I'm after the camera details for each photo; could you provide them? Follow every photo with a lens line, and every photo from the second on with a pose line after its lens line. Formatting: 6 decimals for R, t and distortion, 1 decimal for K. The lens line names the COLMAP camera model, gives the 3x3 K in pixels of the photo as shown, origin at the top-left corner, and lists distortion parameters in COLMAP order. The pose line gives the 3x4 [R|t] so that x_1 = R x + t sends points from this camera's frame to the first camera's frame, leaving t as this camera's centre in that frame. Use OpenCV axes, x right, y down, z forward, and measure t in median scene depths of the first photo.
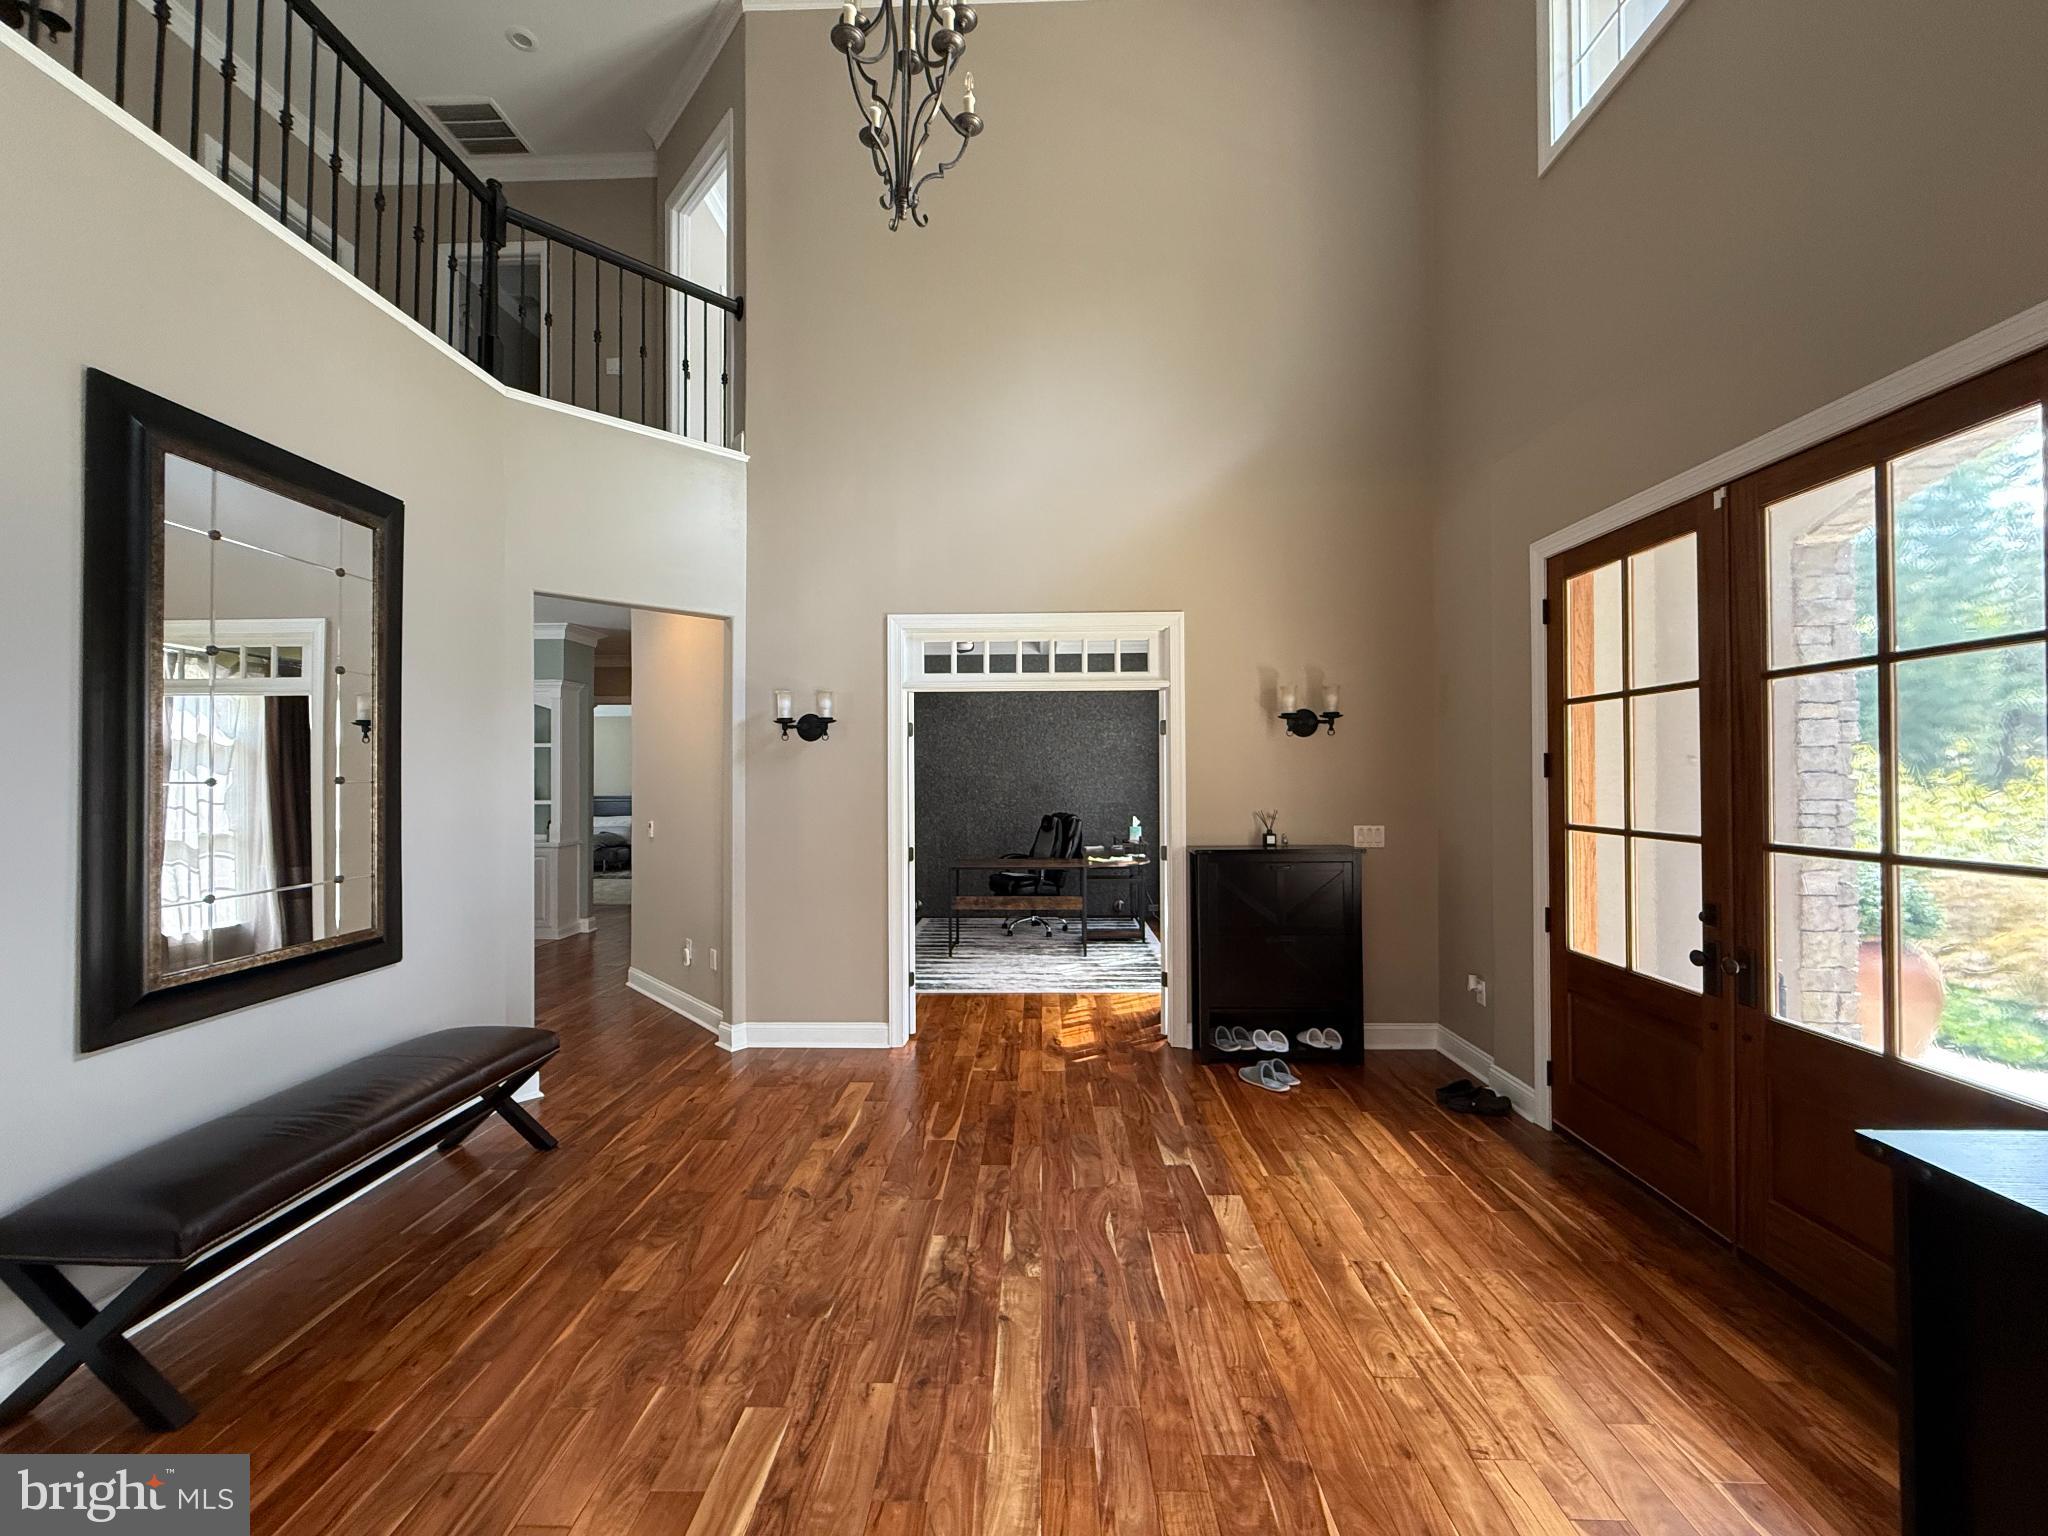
lens RADIAL K [[815.0, 0, 1020.4], [0, 815.0, 769.5], [0, 0, 1]] dist [-0.000578, 0.000039]
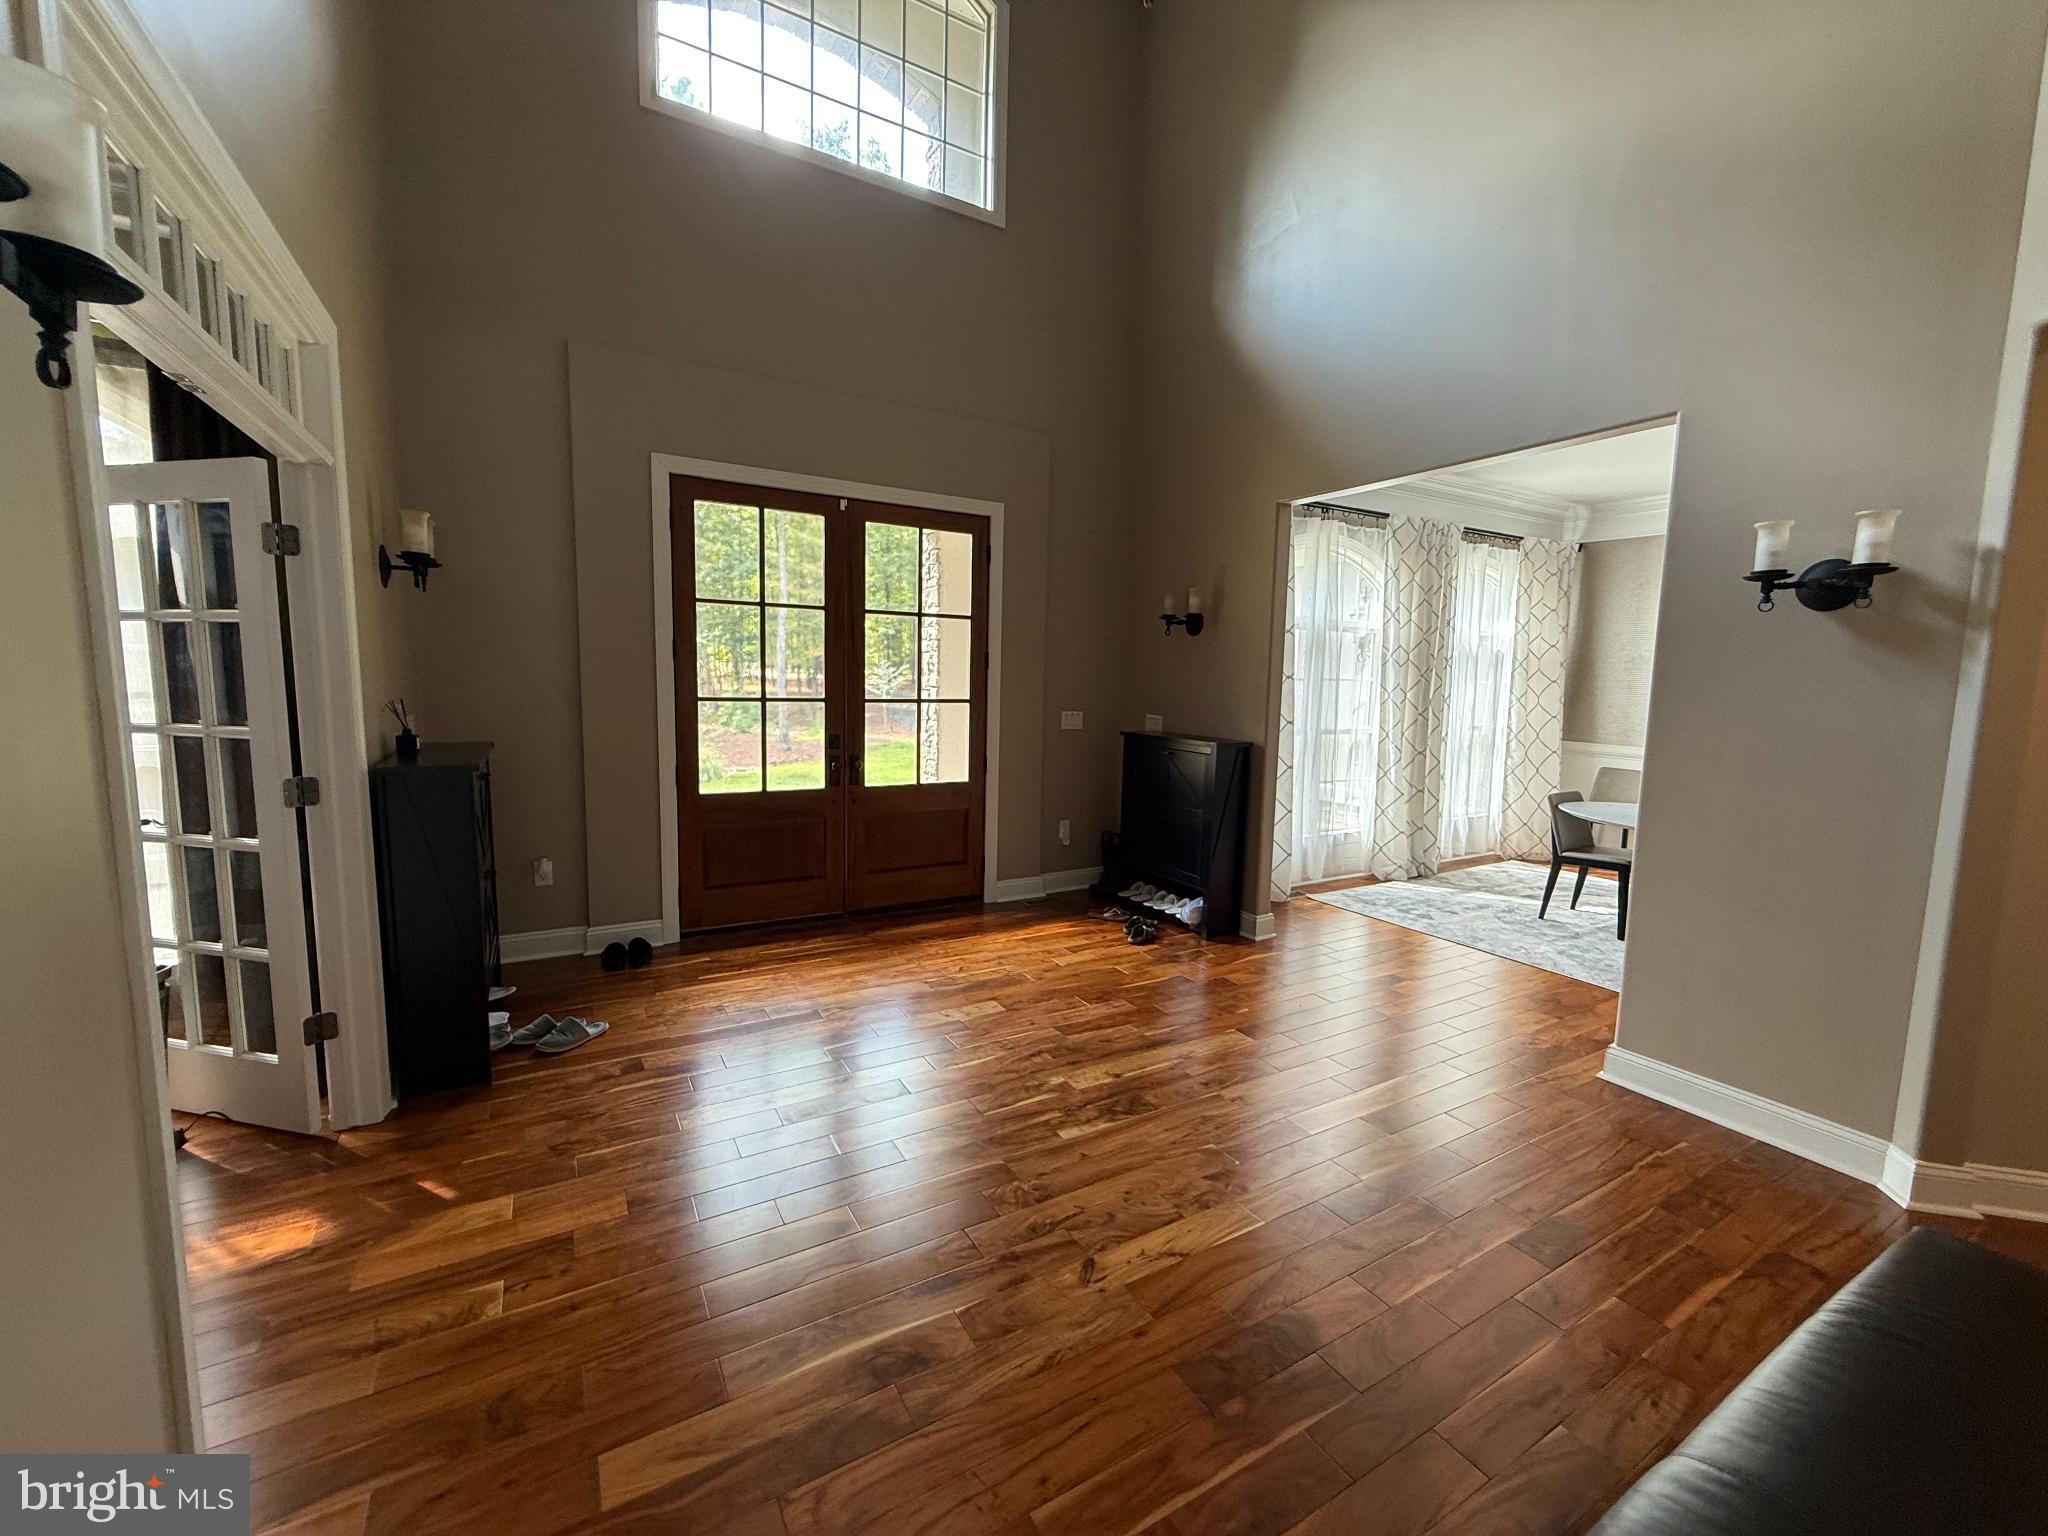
lens RADIAL K [[815.0, 0, 1020.4], [0, 815.0, 769.5], [0, 0, 1]] dist [-0.000578, 0.000039]
pose [[-0.521450, -0.103037, 0.847038, -0.697939], [-0.027583, 0.994199, 0.103957, 0.033775], [-0.852836, 0.030845, -0.521267, 1.258387]]
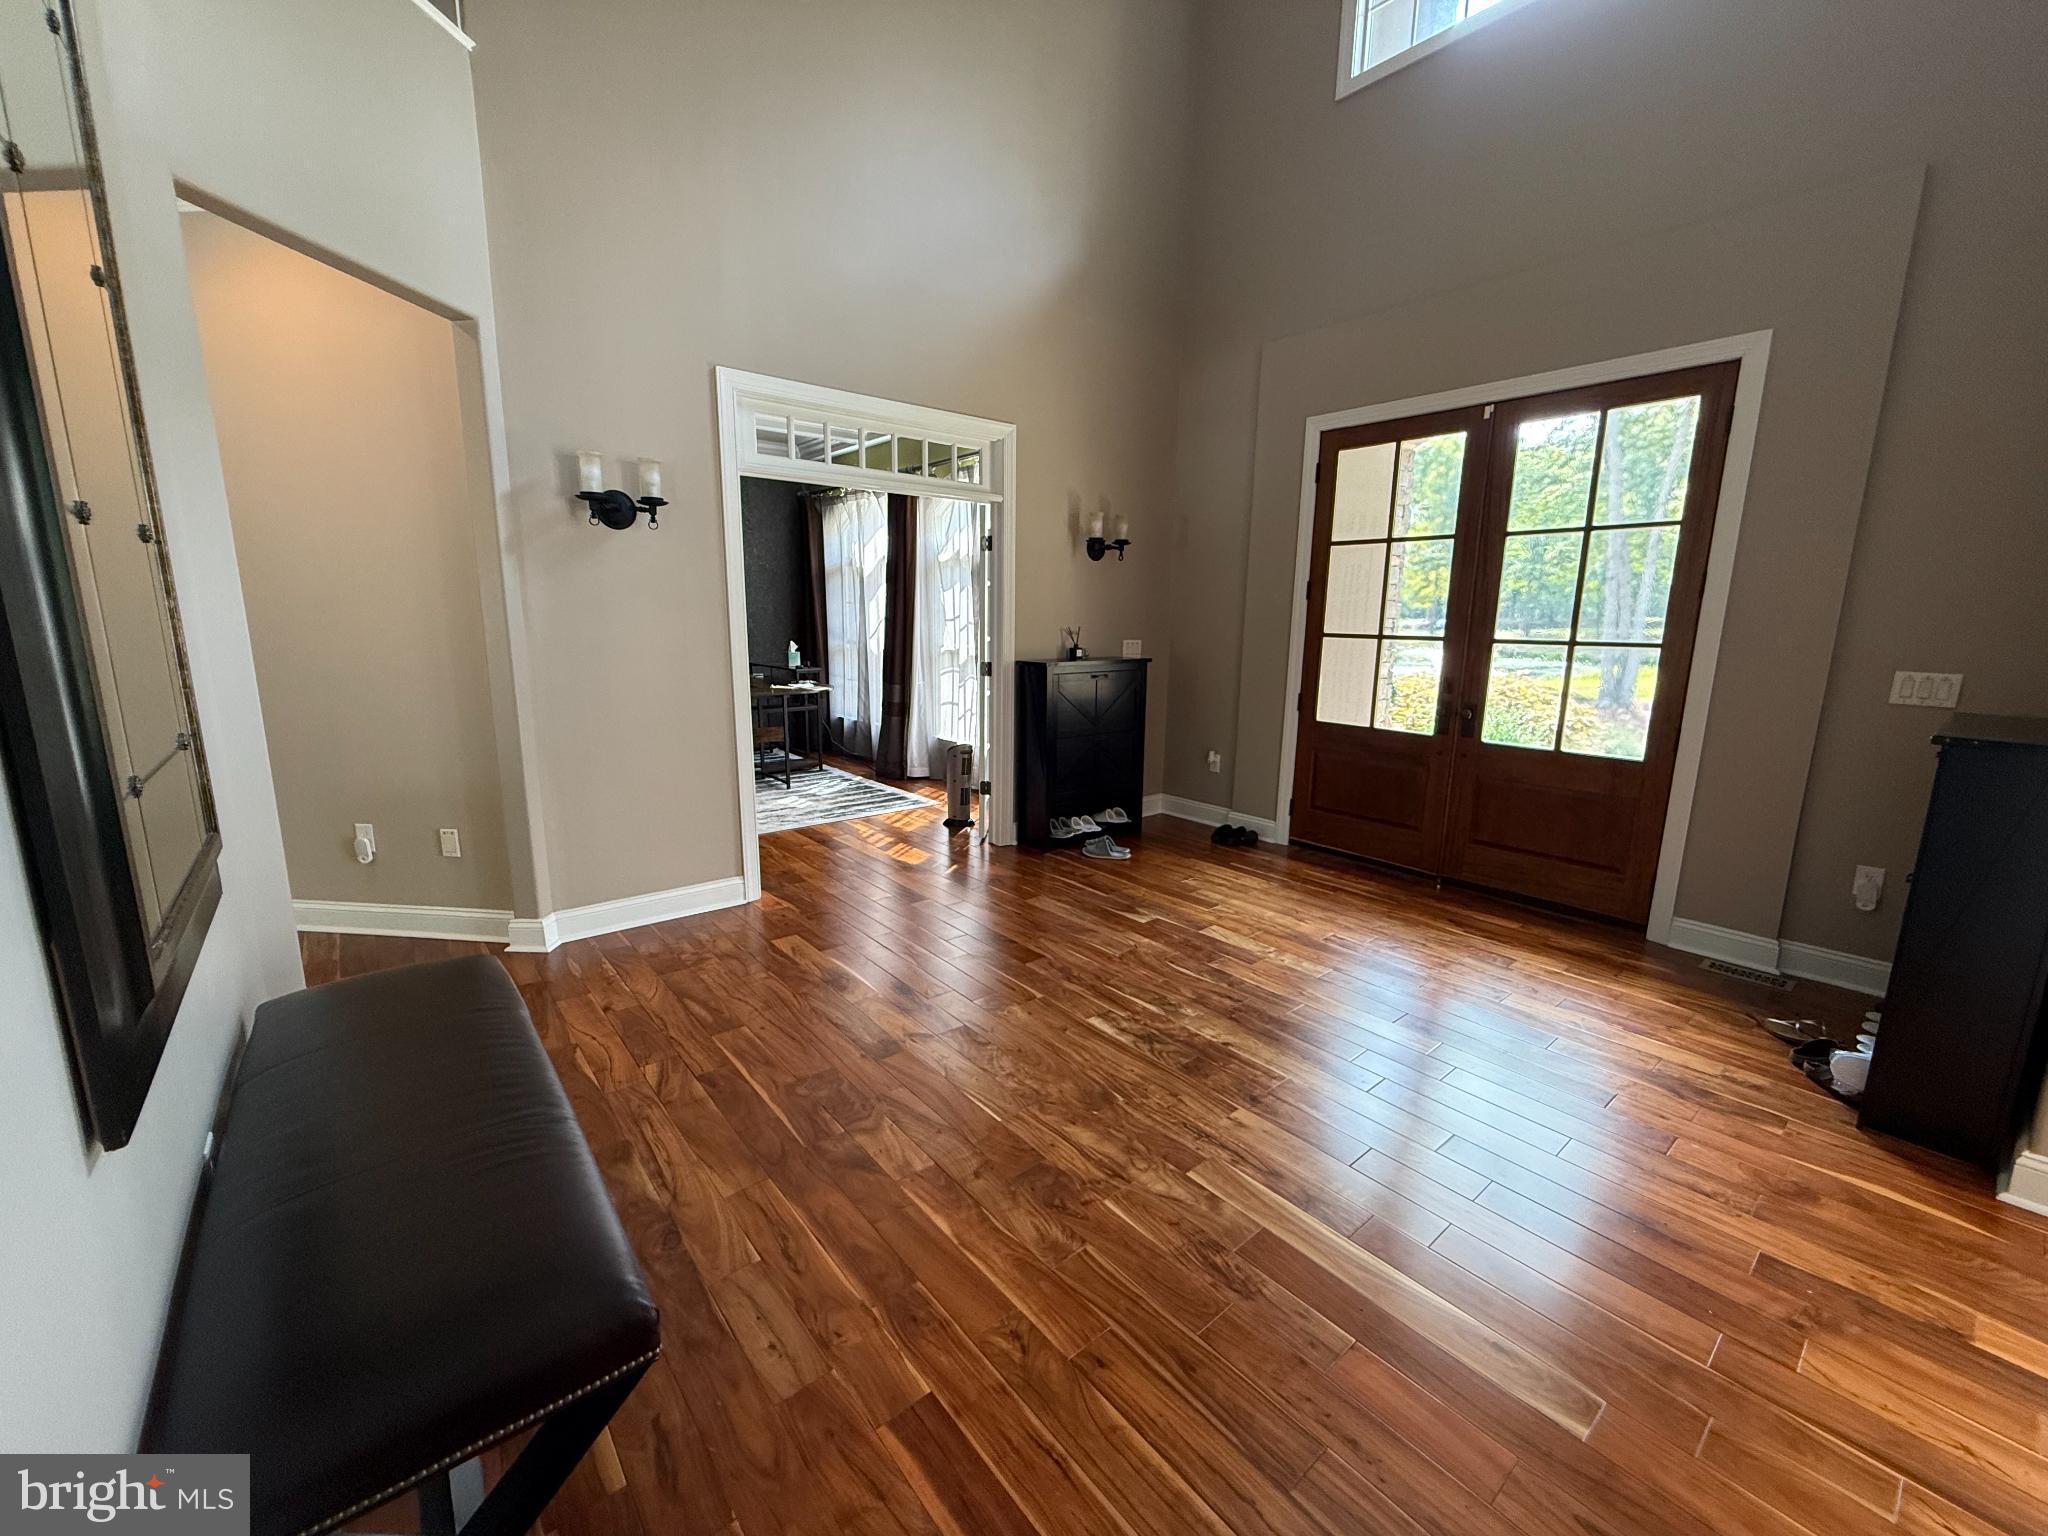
lens RADIAL K [[815.0, 0, 1020.4], [0, 815.0, 769.5], [0, 0, 1]] dist [-0.000578, 0.000039]
pose [[0.755266, -0.108854, 0.646316, -0.677066], [-0.022260, 0.981283, 0.191282, 0.041409], [-0.655040, -0.158856, 0.738706, 0.265848]]
